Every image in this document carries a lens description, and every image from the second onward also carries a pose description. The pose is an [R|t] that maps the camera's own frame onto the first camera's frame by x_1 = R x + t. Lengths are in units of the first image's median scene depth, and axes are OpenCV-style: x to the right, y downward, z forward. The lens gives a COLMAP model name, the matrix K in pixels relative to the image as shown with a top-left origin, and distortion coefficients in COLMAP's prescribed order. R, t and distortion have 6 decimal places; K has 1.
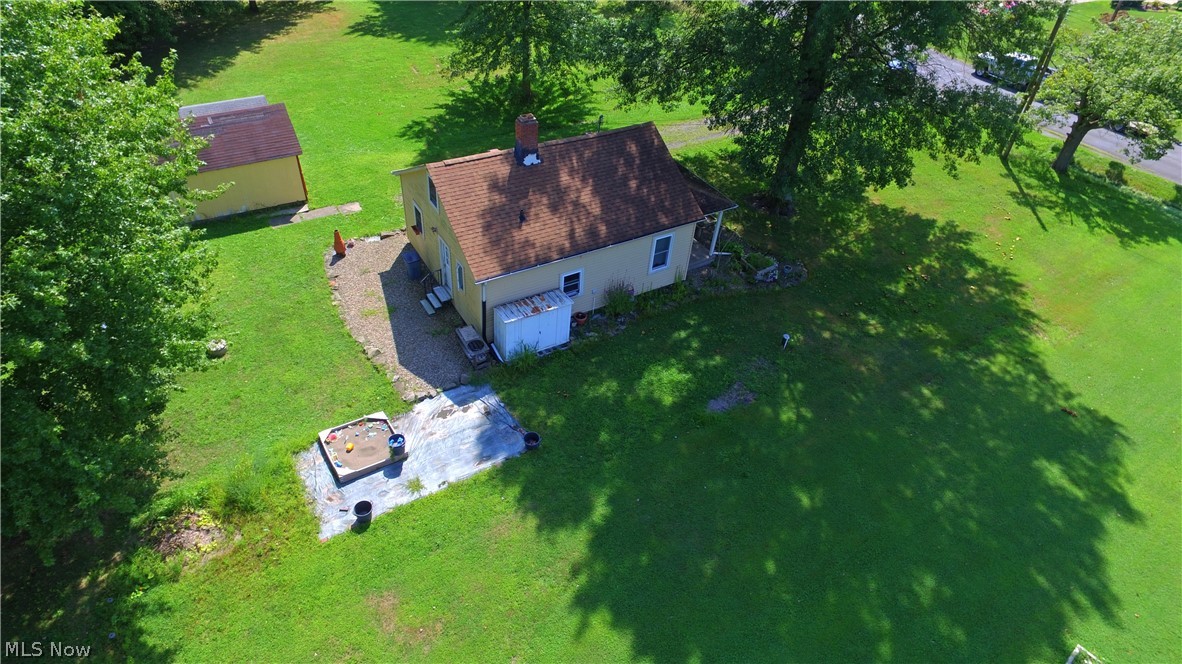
lens RADIAL K [[679.2, 0, 591.0], [0, 679.2, 332.0], [0, 0, 1]] dist [0.002192, 0.000440]
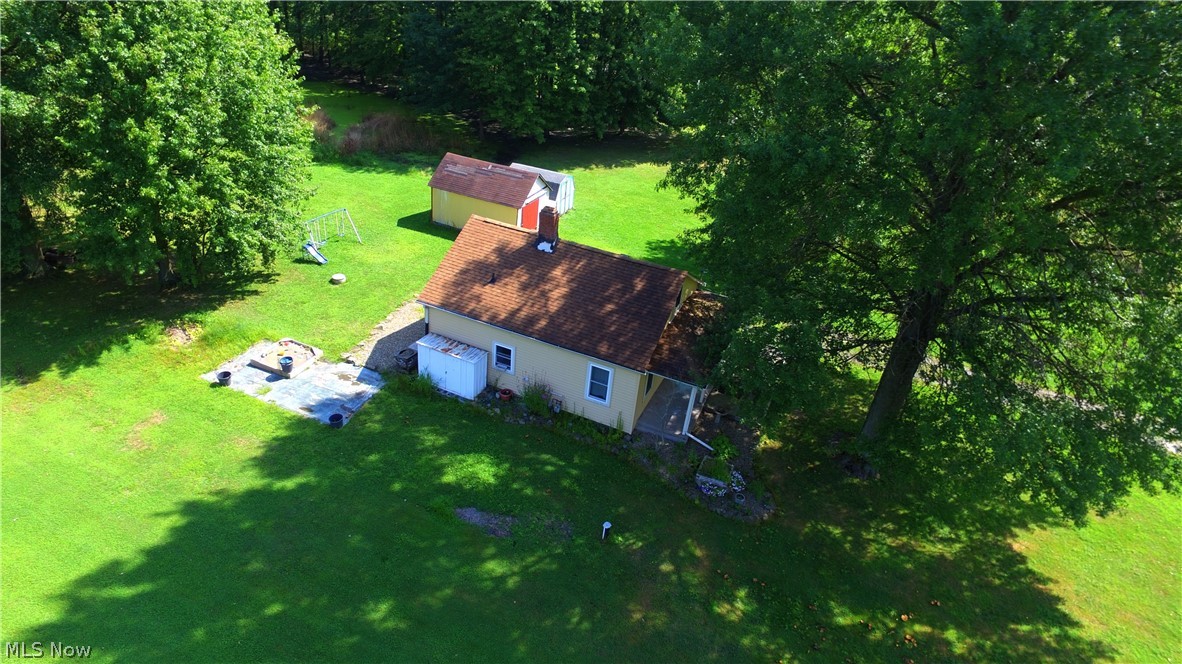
lens RADIAL K [[693.8, 0, 591.0], [0, 693.8, 332.0], [0, 0, 1]] dist [-0.005289, -0.000317]
pose [[0.582659, 0.406844, -0.703553, 0.842644], [-0.568503, 0.822667, 0.004909, -0.195849], [0.580787, 0.397112, 0.710626, 0.311085]]
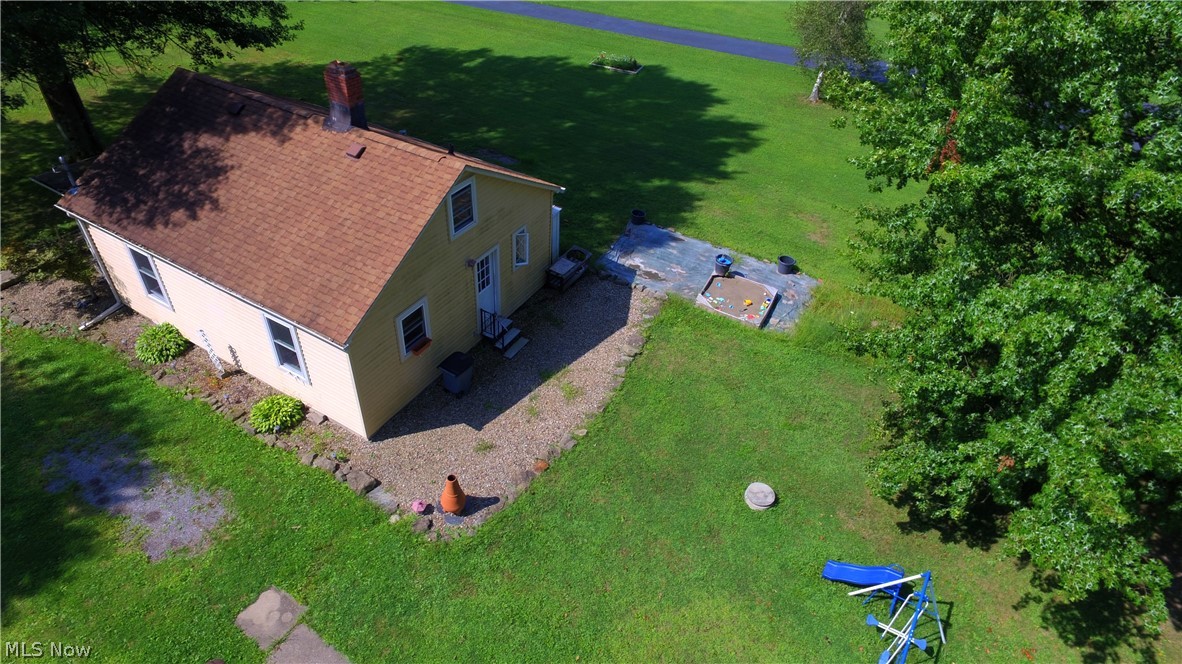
lens RADIAL K [[693.8, 0, 591.0], [0, 693.8, 332.0], [0, 0, 1]] dist [-0.005289, -0.000317]
pose [[-0.476872, -0.627326, 0.615674, -0.776814], [0.501242, 0.381307, 0.776763, -0.615120], [-0.722045, 0.679019, 0.132608, 0.924760]]
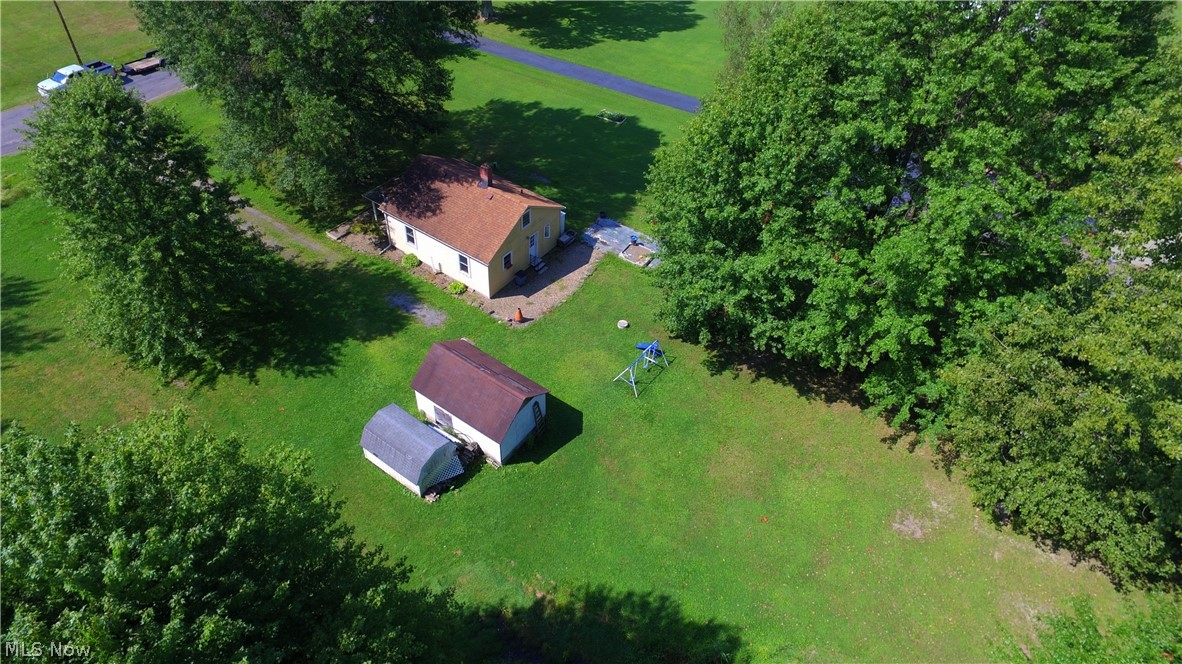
lens RADIAL K [[693.8, 0, 591.0], [0, 693.8, 332.0], [0, 0, 1]] dist [-0.005289, -0.000317]
pose [[-0.404667, -0.703870, 0.583791, -1.626680], [0.525398, 0.343556, 0.778412, -1.478005], [-0.748466, 0.621721, 0.230786, 0.644093]]
